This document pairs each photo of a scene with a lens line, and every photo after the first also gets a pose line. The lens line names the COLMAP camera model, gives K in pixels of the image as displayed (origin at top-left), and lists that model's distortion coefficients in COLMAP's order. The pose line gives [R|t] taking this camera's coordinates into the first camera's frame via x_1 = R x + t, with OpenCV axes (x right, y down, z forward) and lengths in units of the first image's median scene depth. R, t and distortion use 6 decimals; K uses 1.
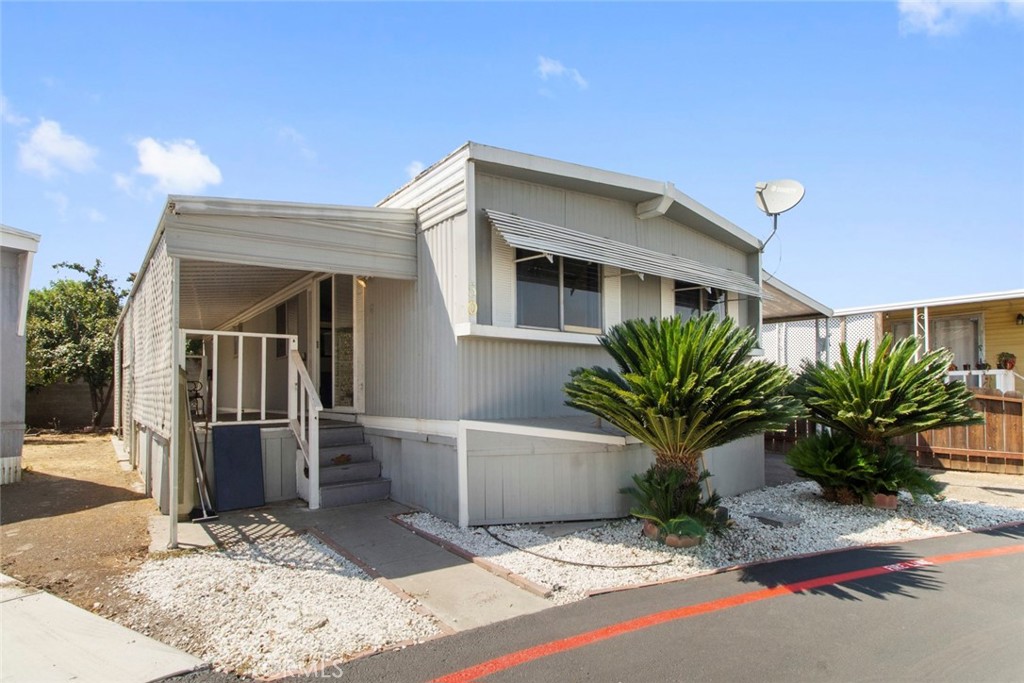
lens RADIAL K [[488.1, 0, 505.2], [0, 488.1, 341.2], [0, 0, 1]] dist [0.002709, 0.000584]
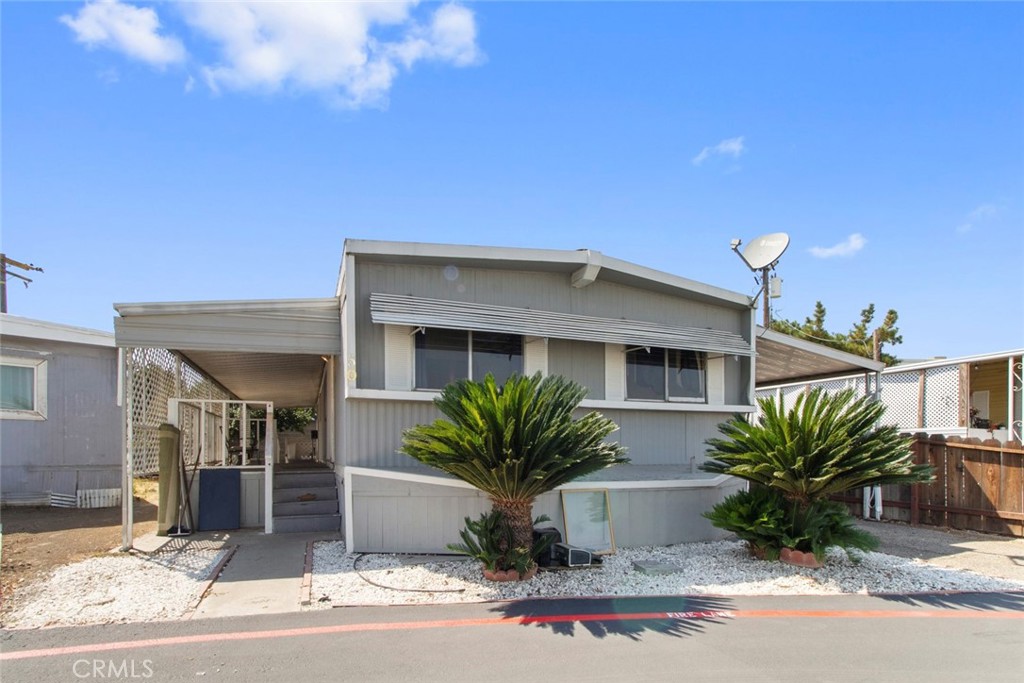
lens RADIAL K [[432.7, 0, 512.2], [0, 432.7, 413.5], [0, 0, 1]] dist [0.002244, 0.000255]
pose [[0.969793, -0.015909, -0.243410, 0.537830], [0.020273, 0.999675, 0.015433, 0.017549], [0.243085, -0.019902, 0.969801, 0.039403]]
